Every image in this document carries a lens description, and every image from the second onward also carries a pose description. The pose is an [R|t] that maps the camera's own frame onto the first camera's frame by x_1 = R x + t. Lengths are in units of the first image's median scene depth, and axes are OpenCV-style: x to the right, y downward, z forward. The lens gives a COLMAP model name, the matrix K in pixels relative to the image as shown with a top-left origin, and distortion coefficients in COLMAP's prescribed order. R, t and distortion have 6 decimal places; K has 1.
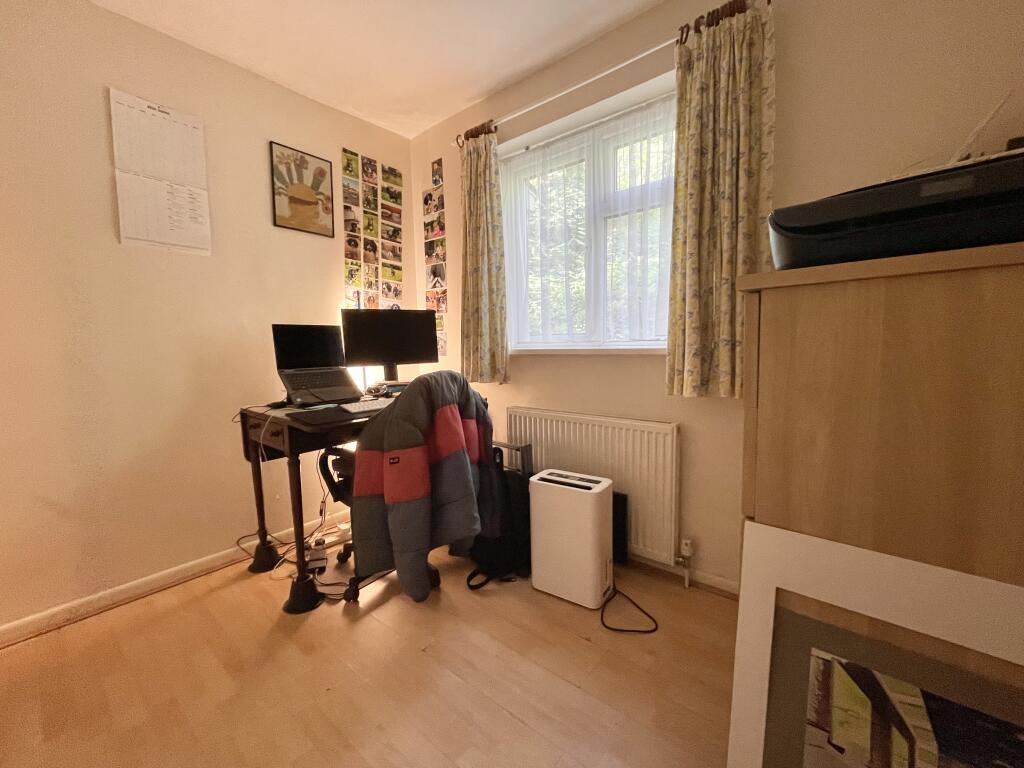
lens RADIAL K [[415.3, 0, 512.9], [0, 415.3, 380.0], [0, 0, 1]] dist [-0.002711, 0.000106]
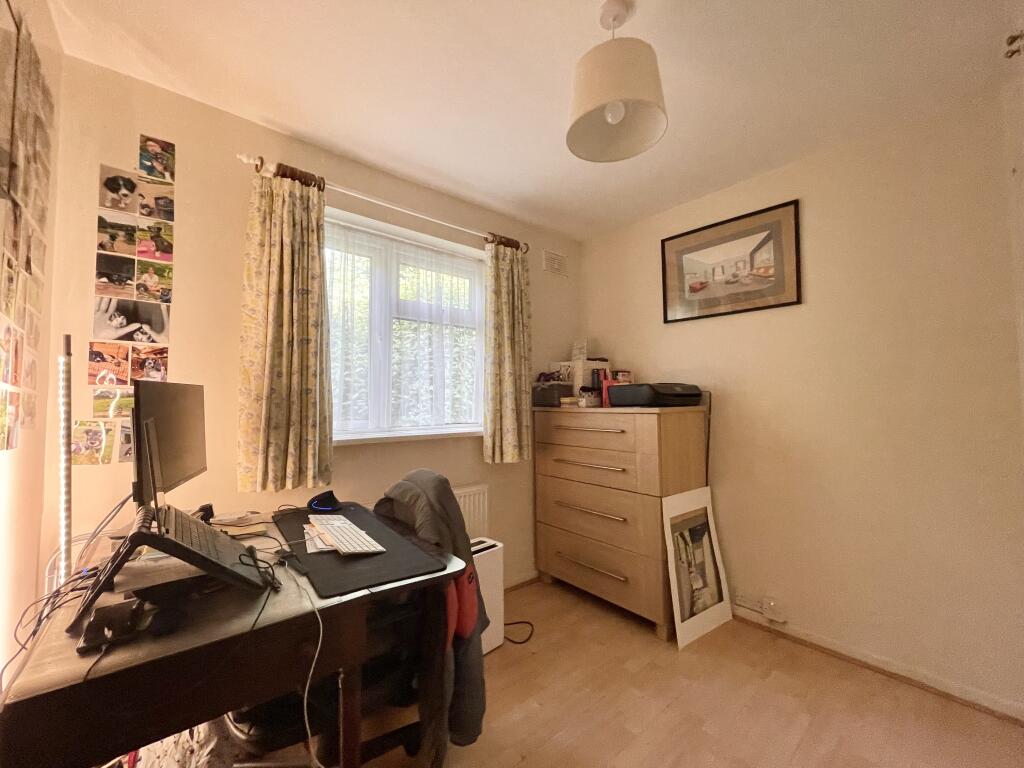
lens RADIAL K [[415.3, 0, 515.1], [0, 415.3, 384.9], [0, 0, 1]] dist [-0.002711, 0.000106]
pose [[0.172675, 0.067626, 0.982655, -0.654888], [0.093346, 0.992027, -0.084674, -0.067648], [-0.980546, 0.106348, 0.164986, 0.411332]]
